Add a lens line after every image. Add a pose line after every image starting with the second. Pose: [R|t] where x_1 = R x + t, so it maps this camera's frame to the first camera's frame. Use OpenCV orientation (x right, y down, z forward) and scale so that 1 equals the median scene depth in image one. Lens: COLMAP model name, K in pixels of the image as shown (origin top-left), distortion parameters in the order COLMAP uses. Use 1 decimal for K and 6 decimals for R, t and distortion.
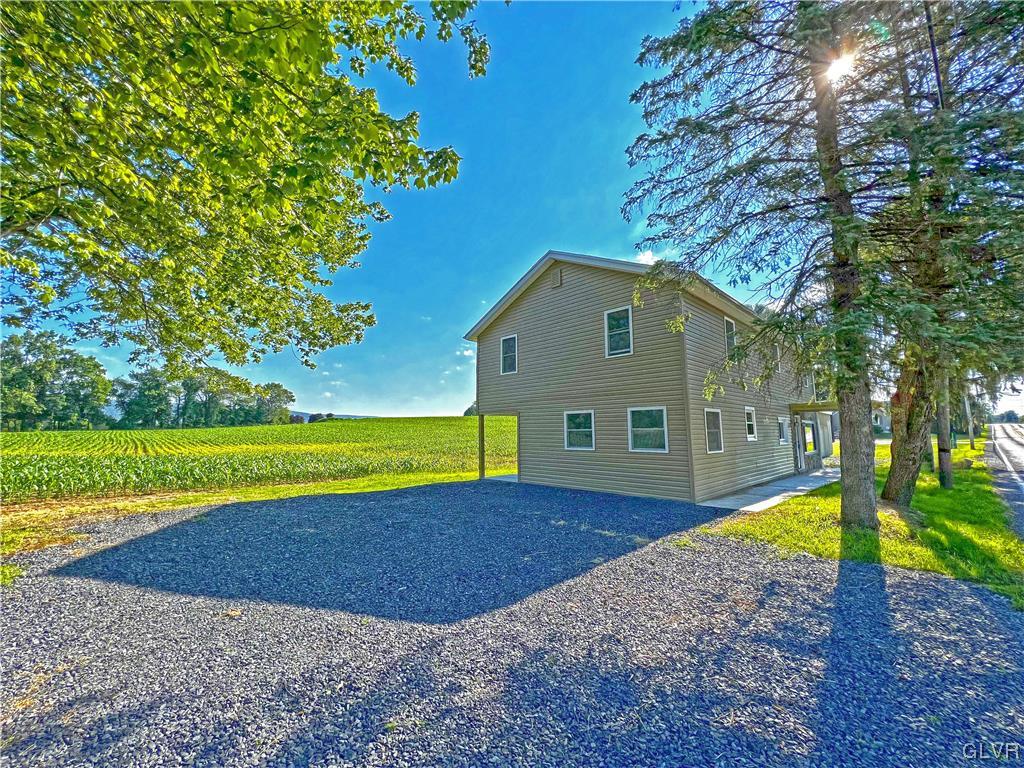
lens RADIAL K [[402.8, 0, 512.0], [0, 402.8, 384.0], [0, 0, 1]] dist [-0.000194, 0.000244]
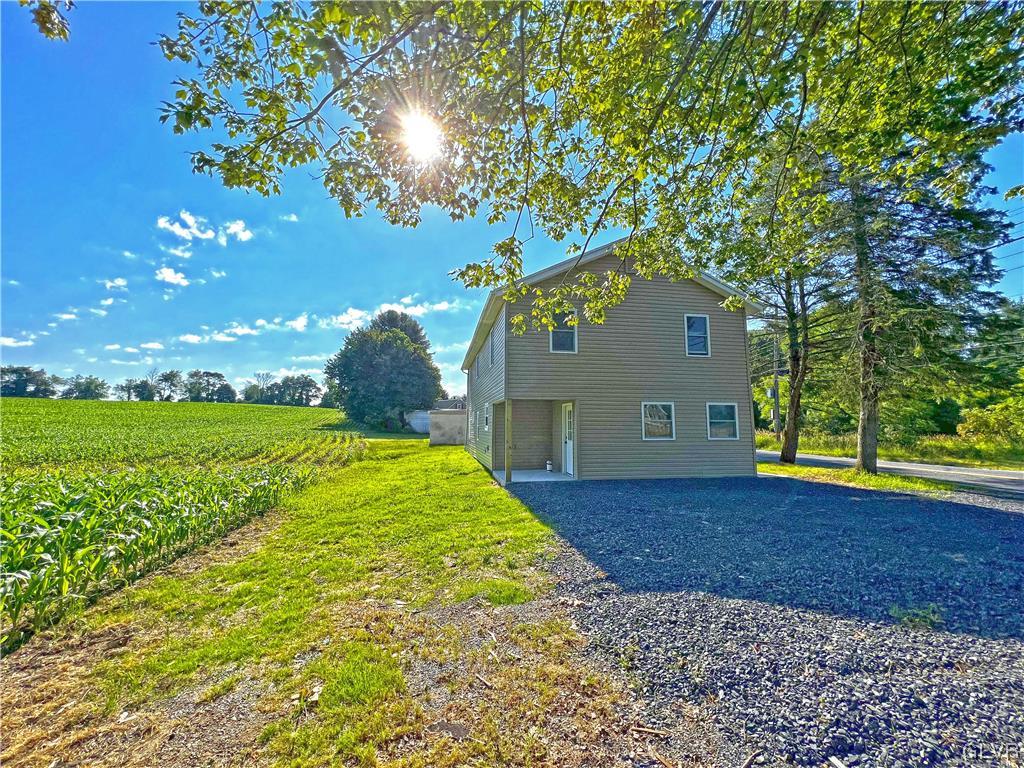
lens RADIAL K [[407.0, 0, 510.4], [0, 407.0, 380.3], [0, 0, 1]] dist [-0.003099, 0.000224]
pose [[0.572198, 0.090033, 0.815159, -0.872177], [-0.098780, 0.994286, -0.040479, 0.087311], [-0.814145, -0.057360, 0.577822, 0.692916]]
